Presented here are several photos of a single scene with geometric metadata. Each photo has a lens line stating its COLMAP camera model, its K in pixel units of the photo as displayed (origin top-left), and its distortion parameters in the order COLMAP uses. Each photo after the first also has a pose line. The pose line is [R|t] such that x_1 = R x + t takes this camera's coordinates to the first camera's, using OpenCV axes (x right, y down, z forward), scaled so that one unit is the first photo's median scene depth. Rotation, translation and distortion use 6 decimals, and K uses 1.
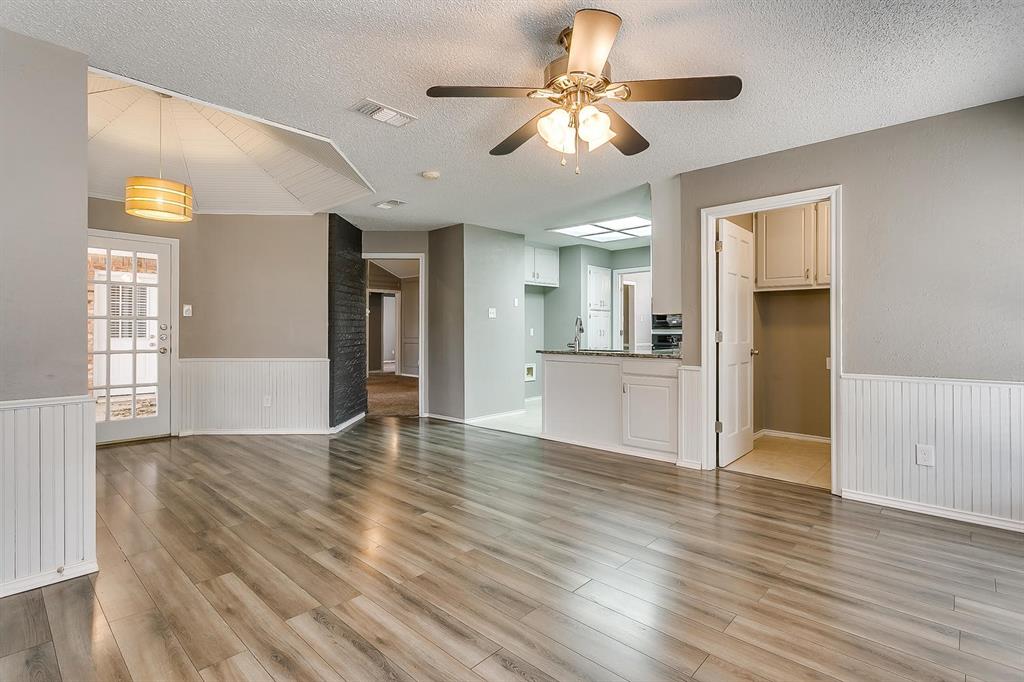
lens RADIAL K [[494.4, 0, 509.8], [0, 494.4, 328.2], [0, 0, 1]] dist [0.000642, 0.000123]
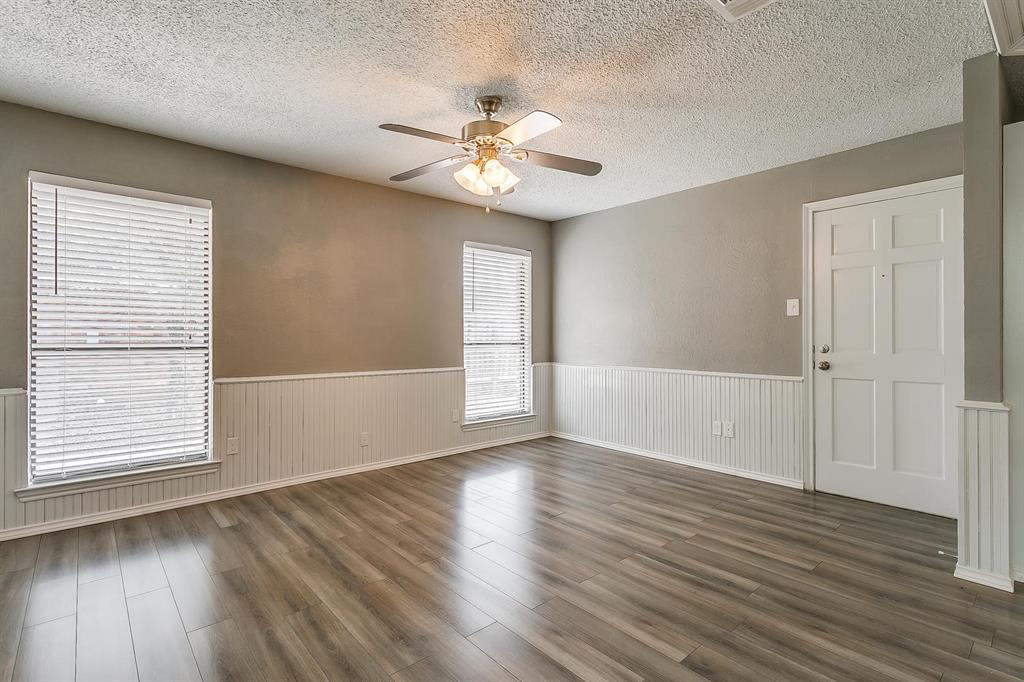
lens RADIAL K [[494.4, 0, 509.8], [0, 494.4, 328.2], [0, 0, 1]] dist [0.000642, 0.000123]
pose [[-0.995002, 0.003727, 0.099783, -0.034421], [0.001448, 0.999737, -0.022905, 0.009711], [-0.099843, -0.022646, -0.994746, 1.732138]]
